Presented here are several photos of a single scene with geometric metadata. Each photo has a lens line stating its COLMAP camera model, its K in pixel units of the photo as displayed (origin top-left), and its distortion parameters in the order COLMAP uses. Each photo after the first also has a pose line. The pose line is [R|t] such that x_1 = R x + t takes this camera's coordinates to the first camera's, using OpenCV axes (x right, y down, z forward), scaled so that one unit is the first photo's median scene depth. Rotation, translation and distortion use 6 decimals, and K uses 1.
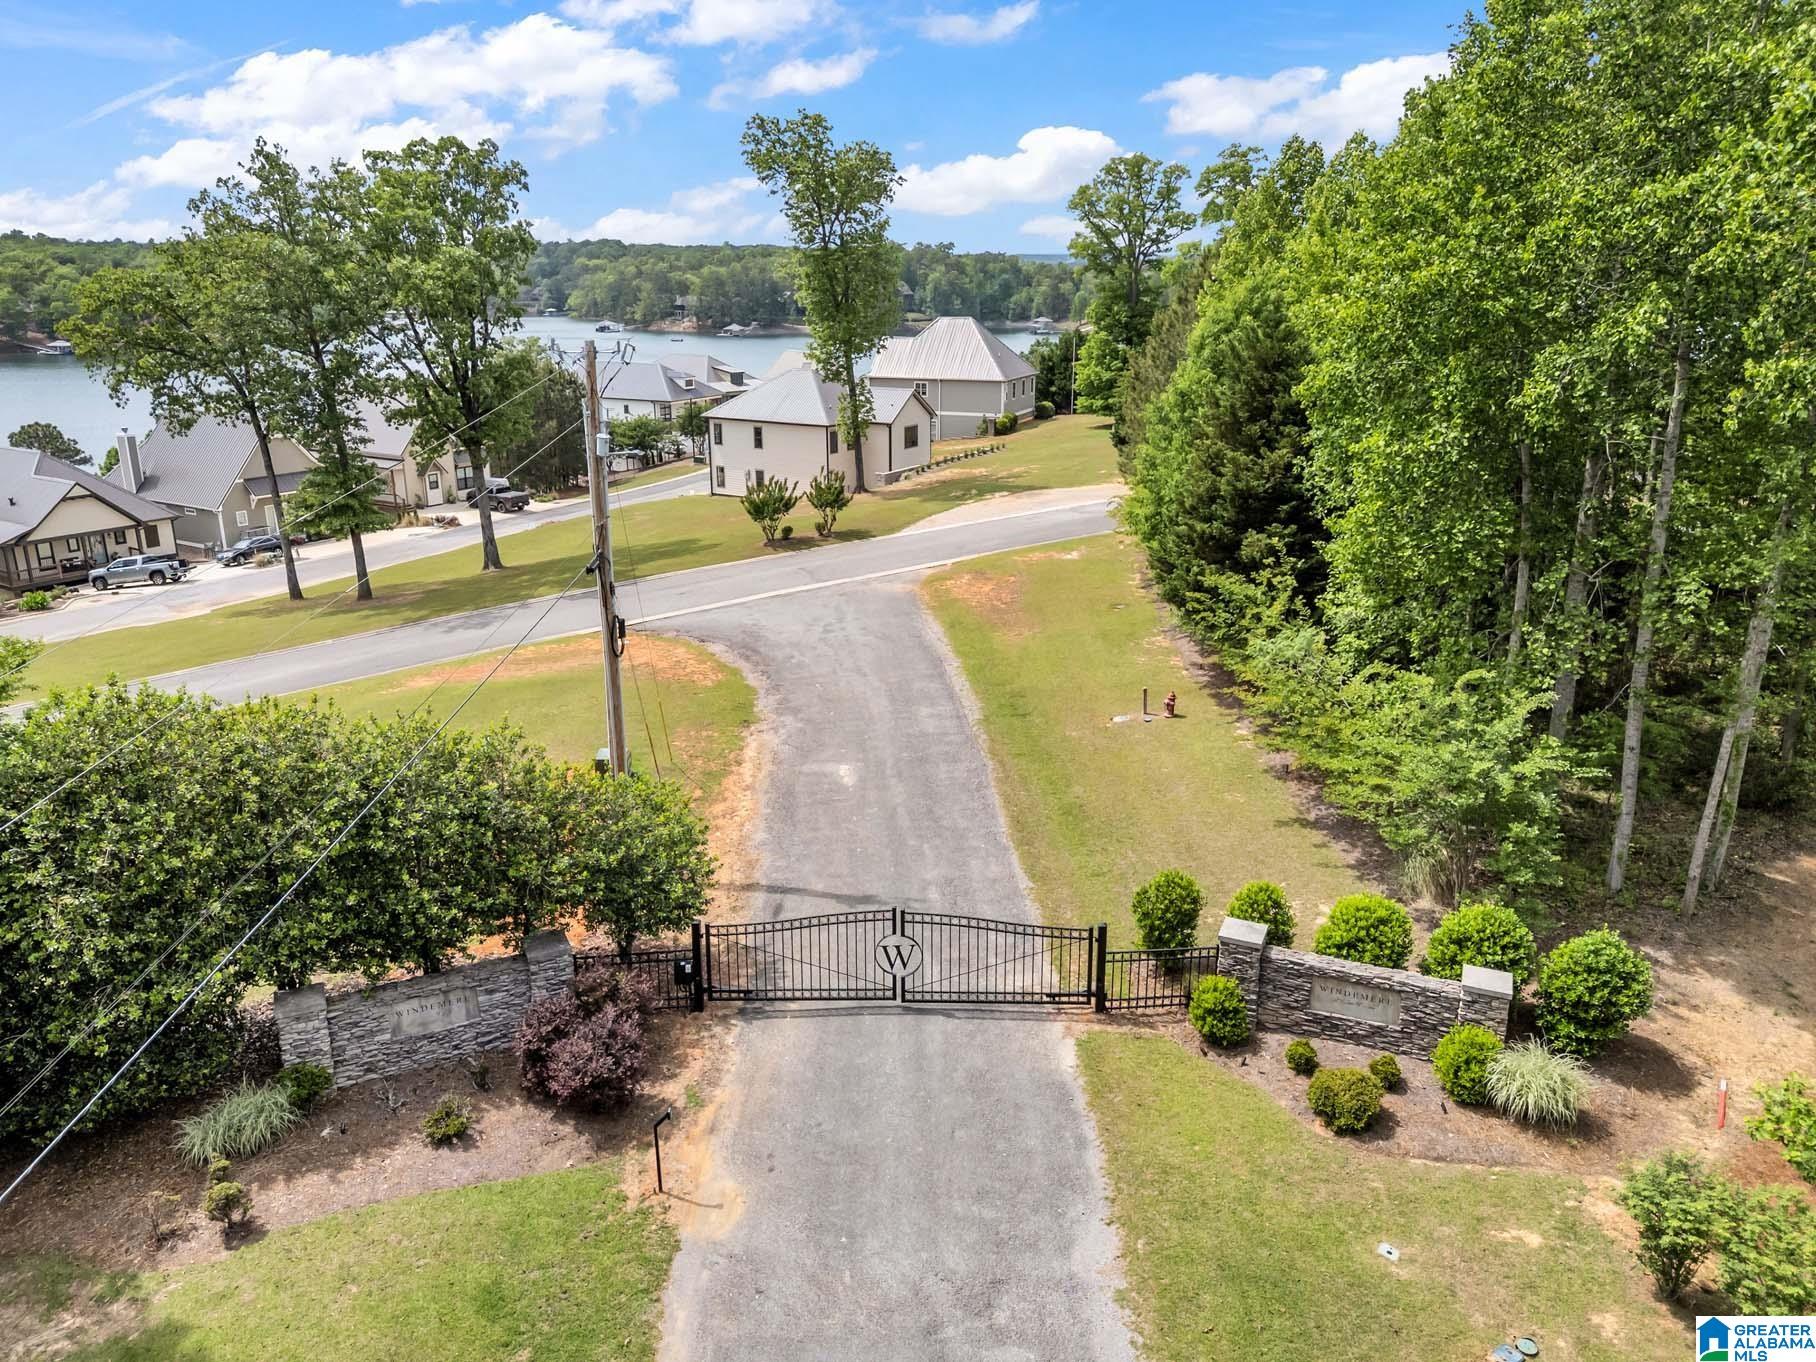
lens RADIAL K [[1333.4, 0, 908.0], [0, 1333.4, 673.0], [0, 0, 1]] dist [0.079972, -0.072219]
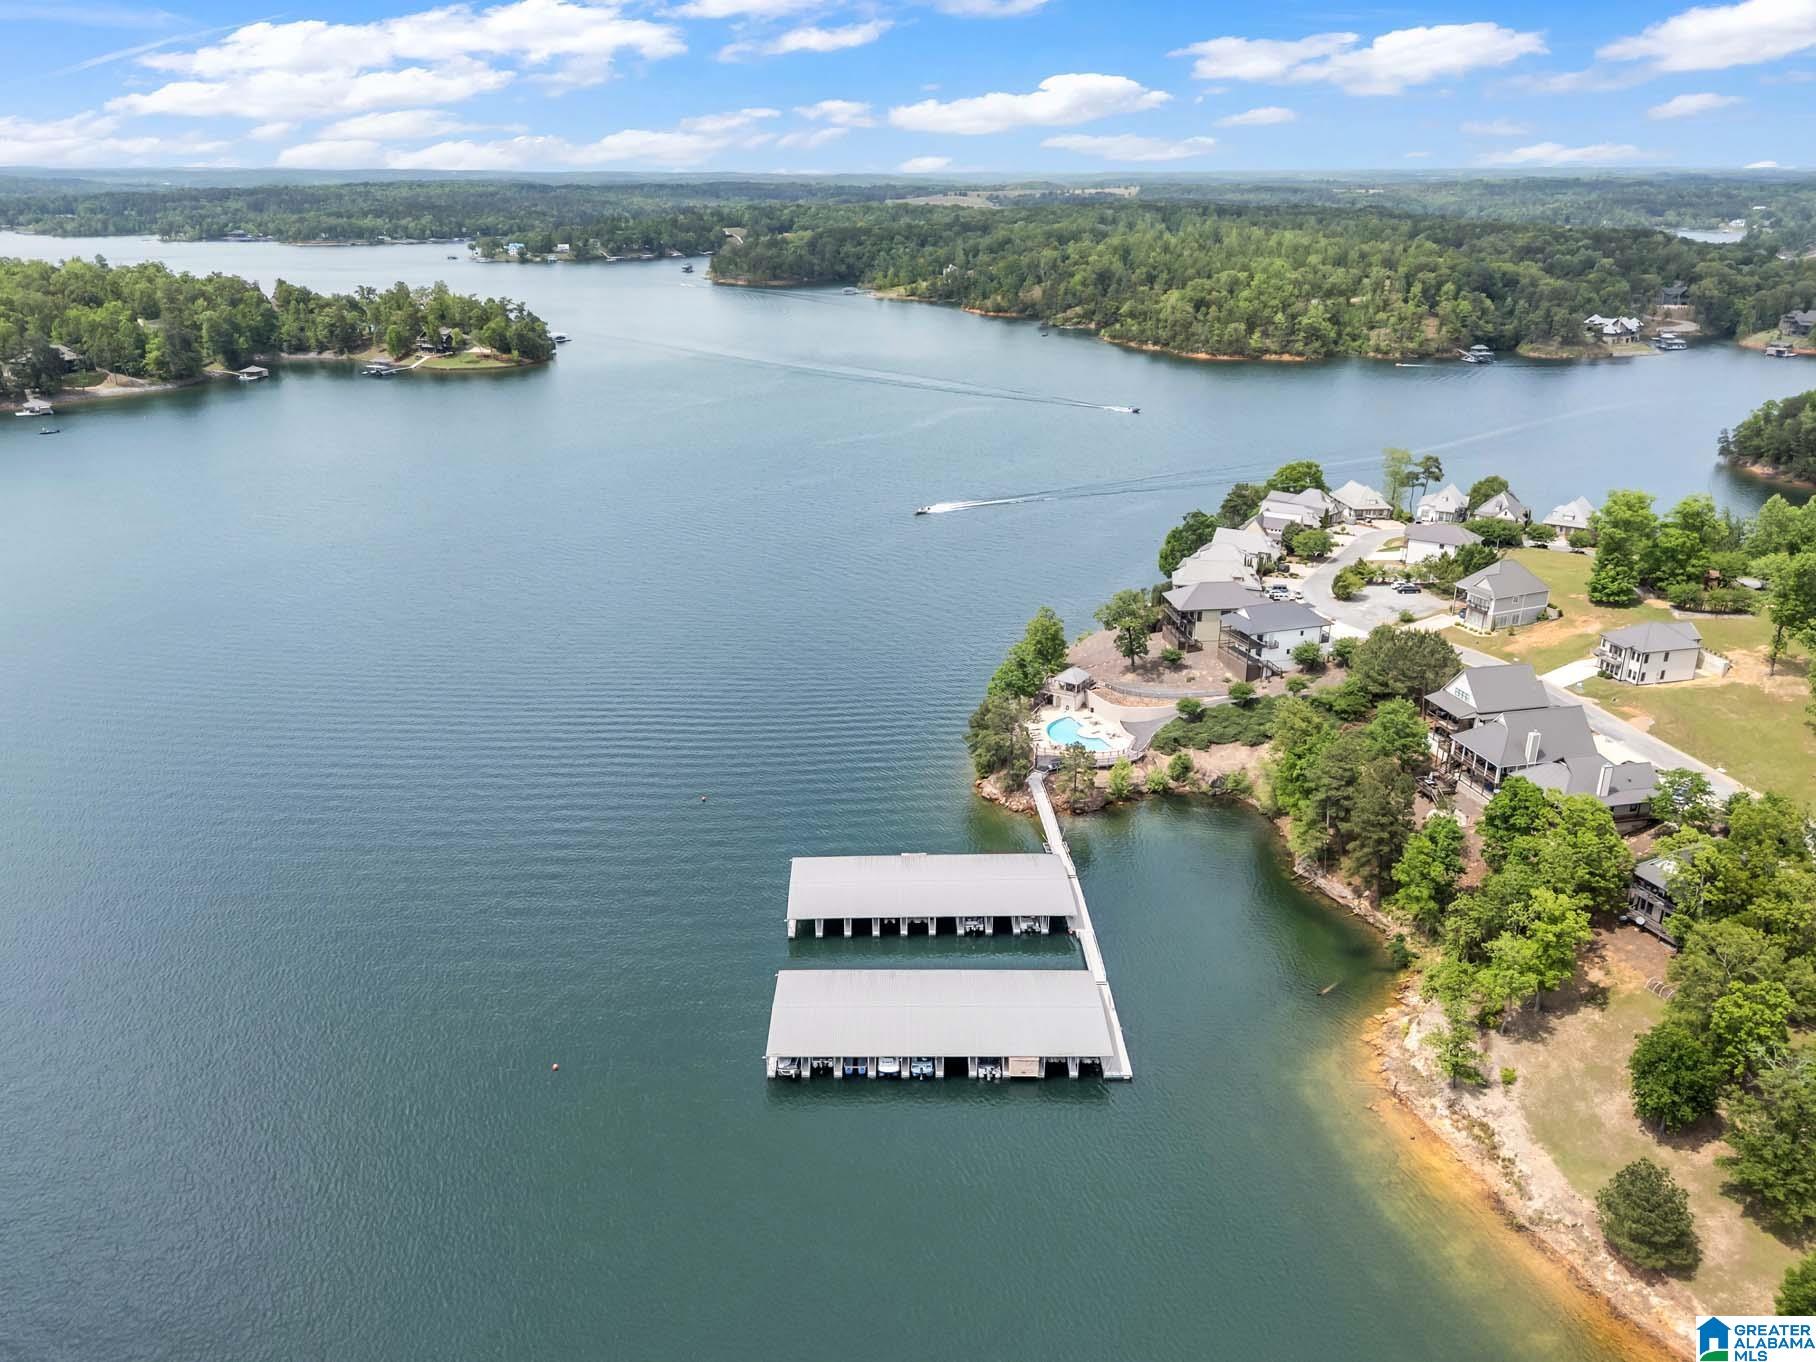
lens RADIAL K [[1333.4, 0, 908.0], [0, 1333.4, 673.0], [0, 0, 1]] dist [0.079972, -0.072219]
pose [[0.697277, -0.248242, 0.672444, -0.787457], [0.207203, 0.967872, 0.142448, -0.230183], [-0.686201, 0.040007, 0.726311, 0.061549]]
